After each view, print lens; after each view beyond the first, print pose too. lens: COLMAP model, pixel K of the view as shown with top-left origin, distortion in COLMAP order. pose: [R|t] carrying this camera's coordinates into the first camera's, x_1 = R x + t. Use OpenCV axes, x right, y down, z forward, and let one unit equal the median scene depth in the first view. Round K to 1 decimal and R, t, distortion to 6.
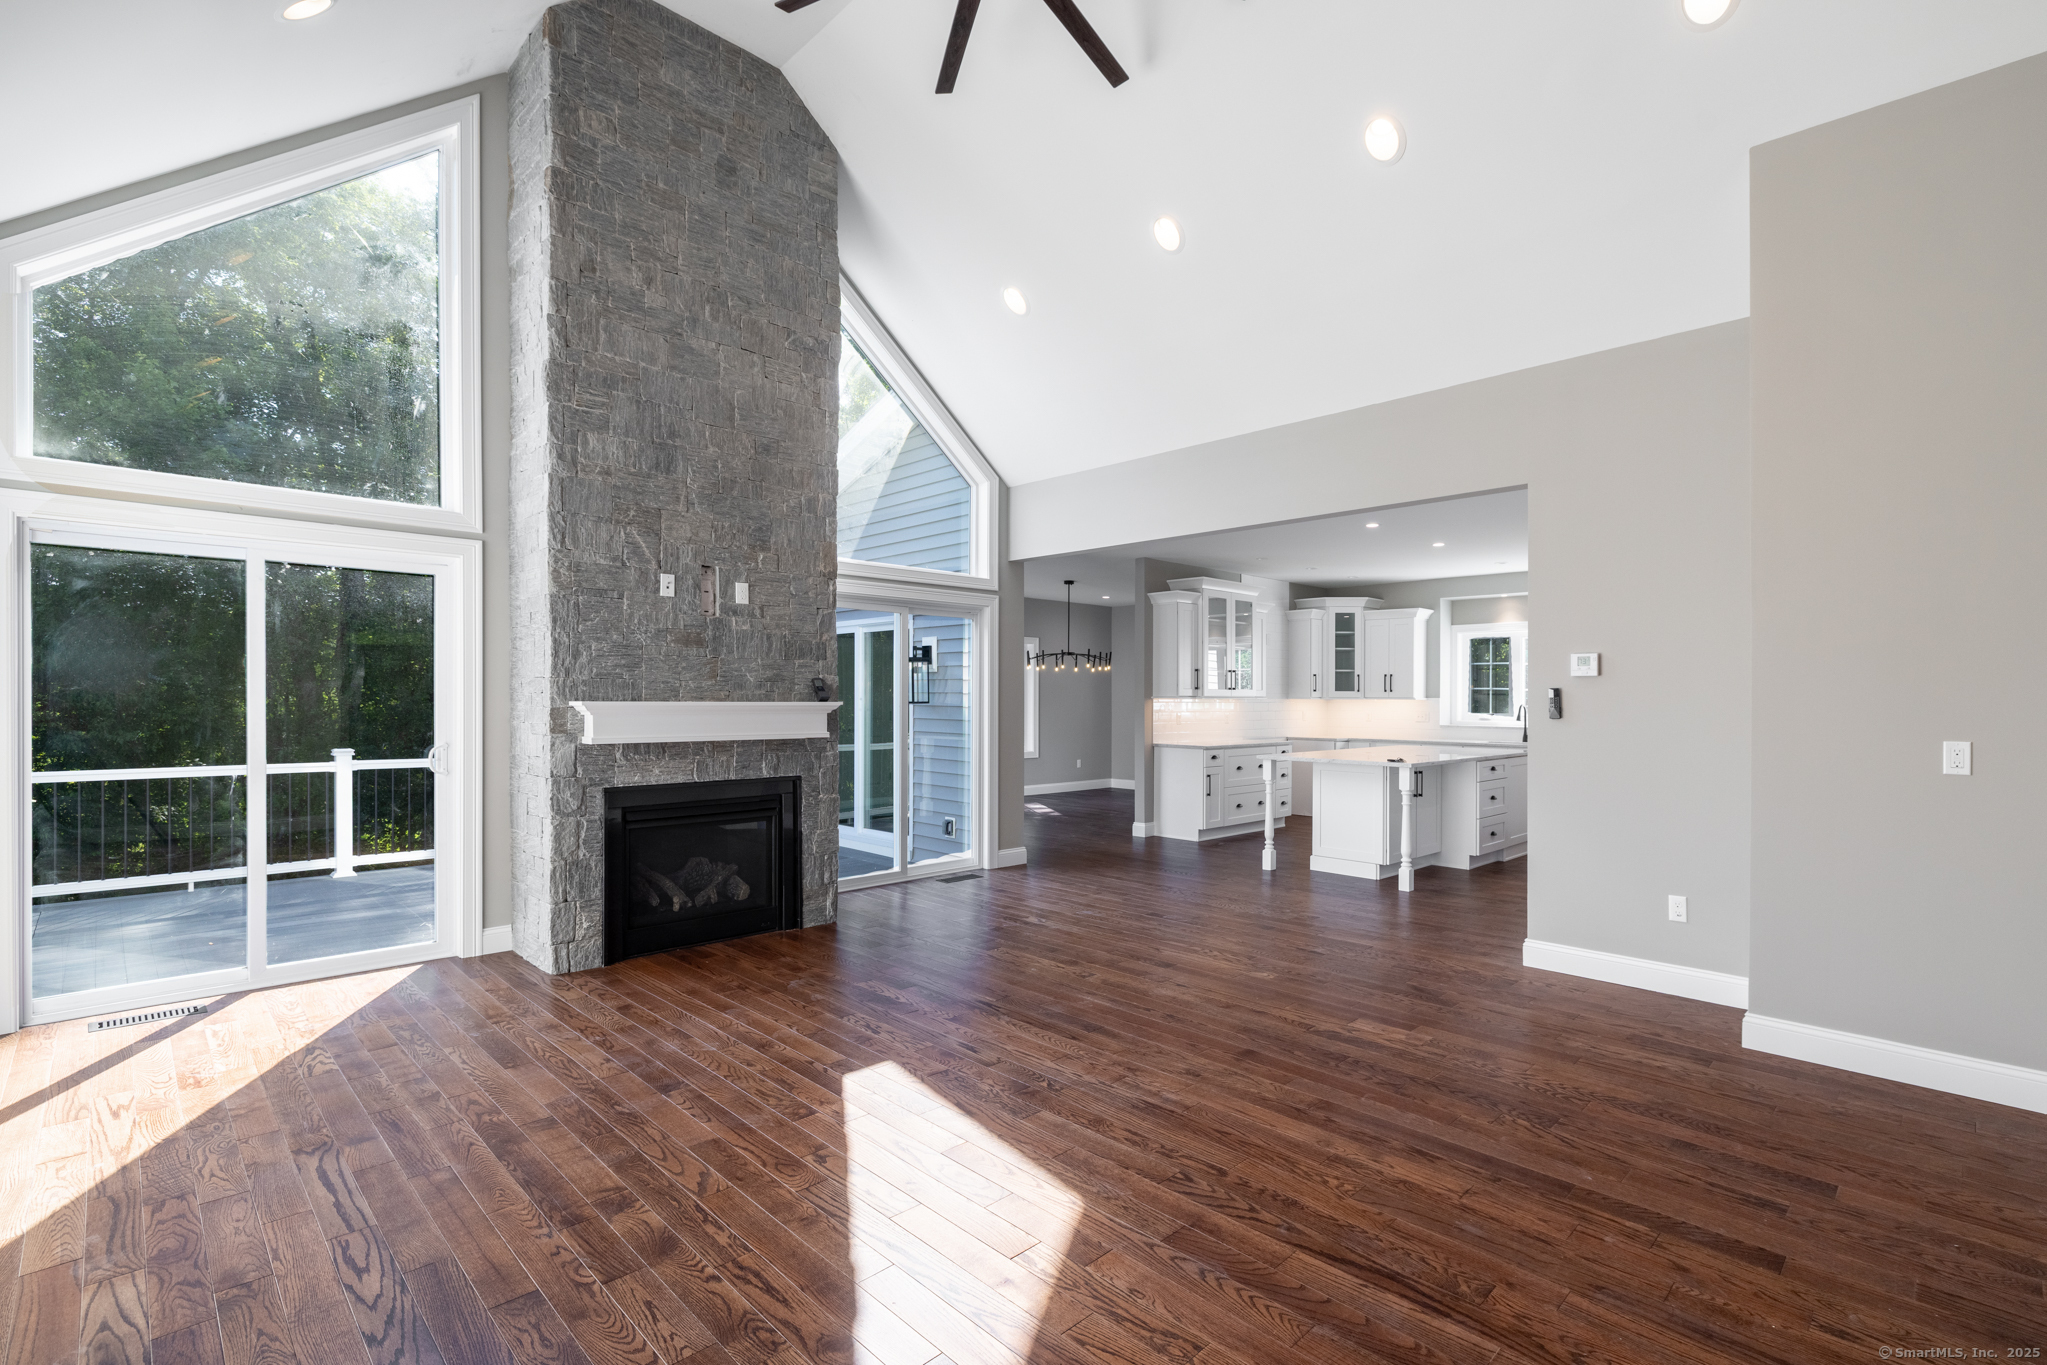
lens RADIAL K [[934.1, 0, 1098.2], [0, 934.1, 700.6], [0, 0, 1]] dist [0.001413, 0.000334]
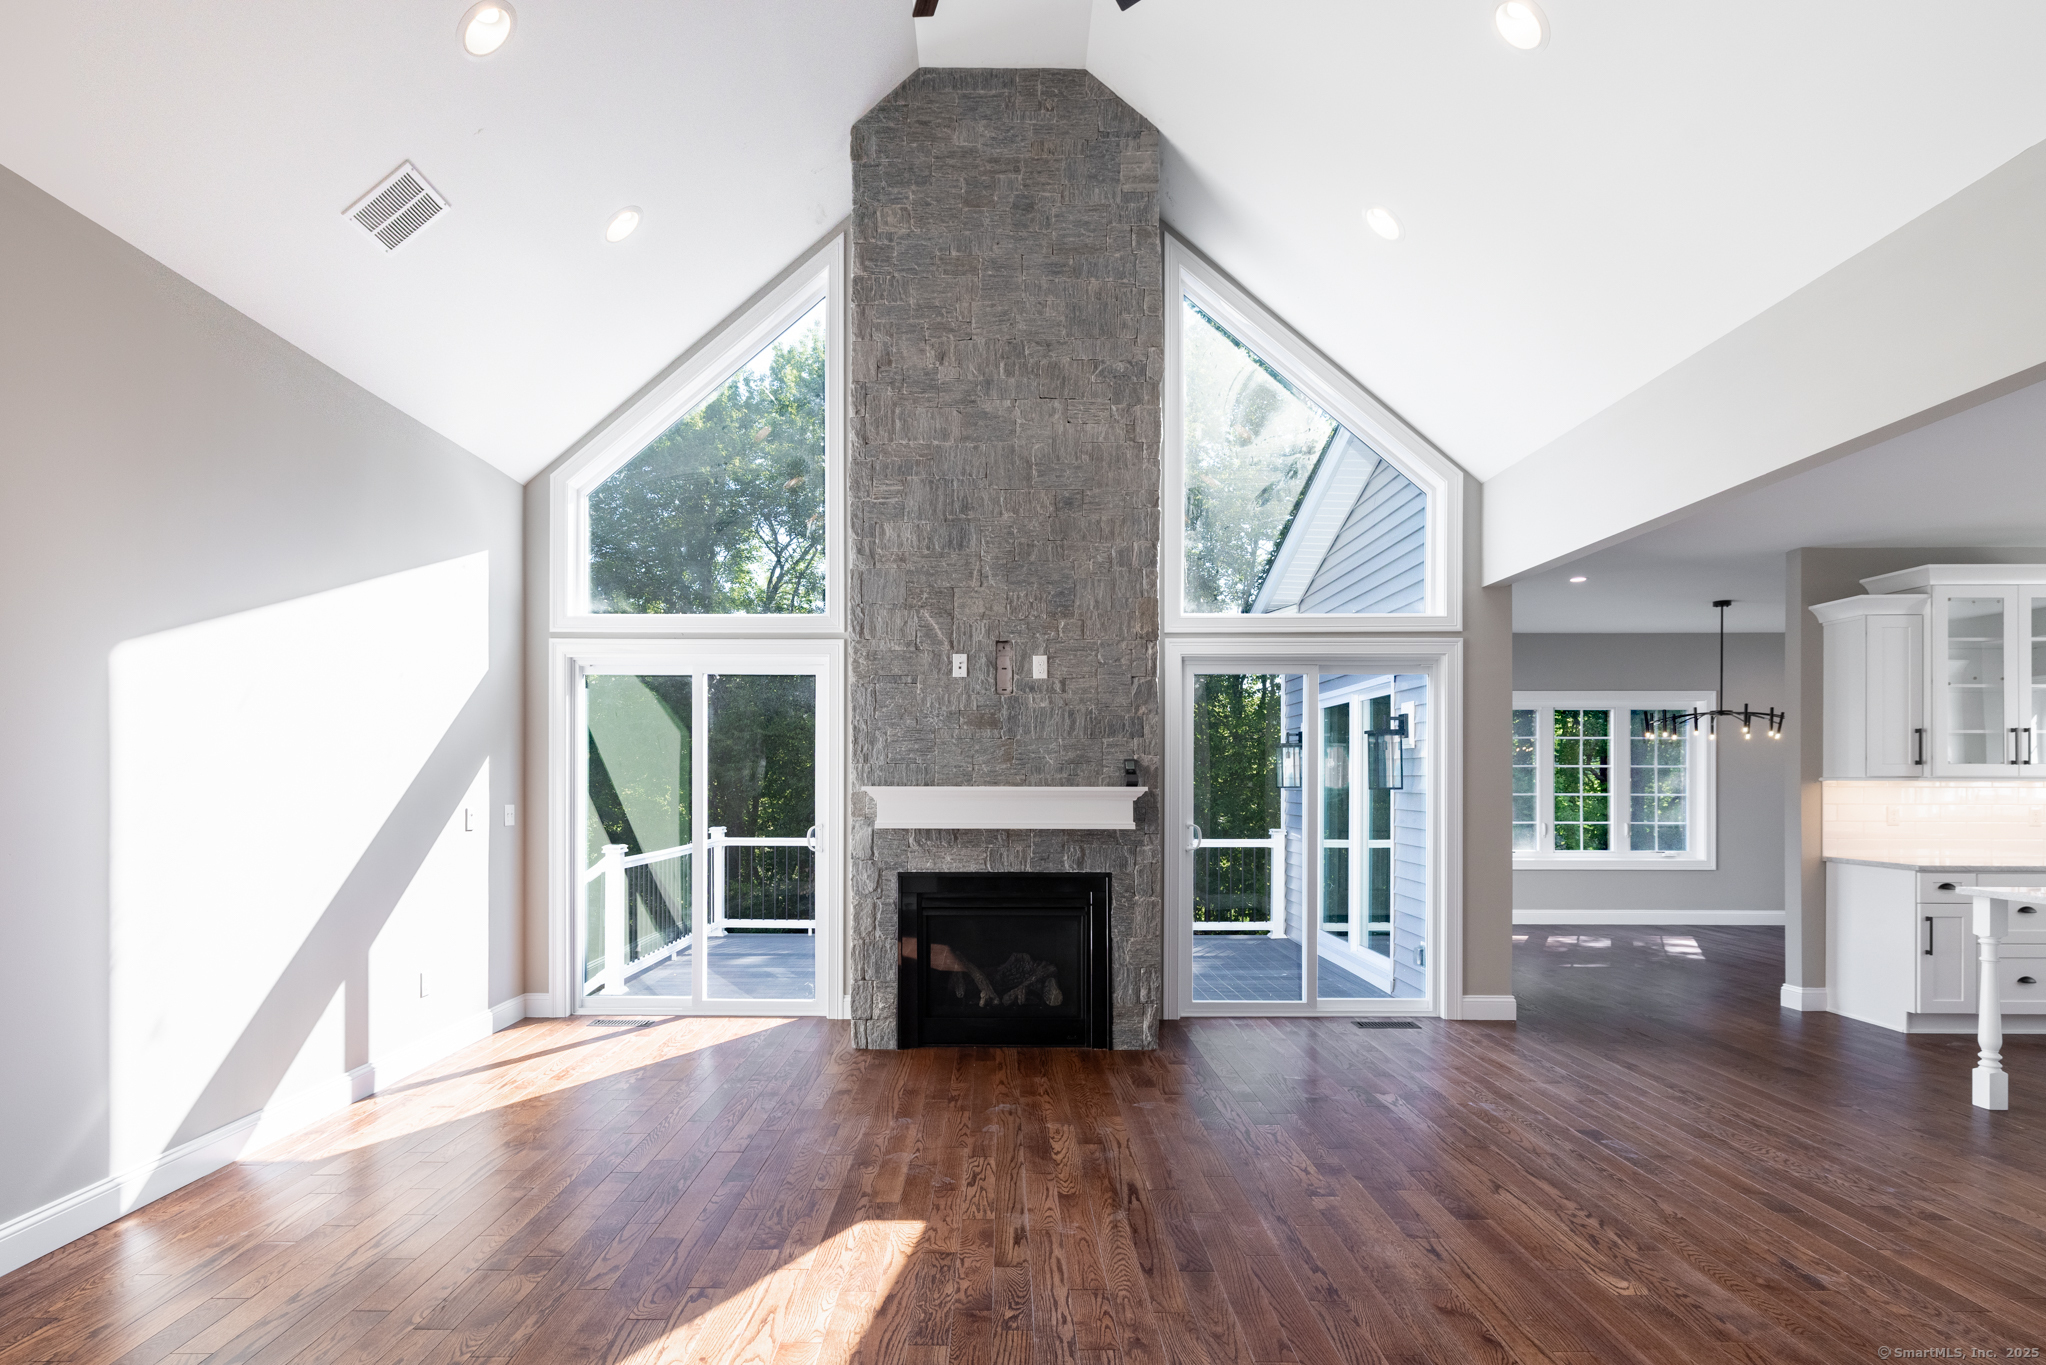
lens RADIAL K [[1049.2, 0, 989.0], [0, 1049.2, 780.7], [0, 0, 1]] dist [0.001816, 0.001337]
pose [[0.682036, -0.004624, -0.731304, 0.325557], [0.001085, 0.999985, -0.005311, 0.000746], [0.731317, 0.002829, 0.682031, 0.266286]]
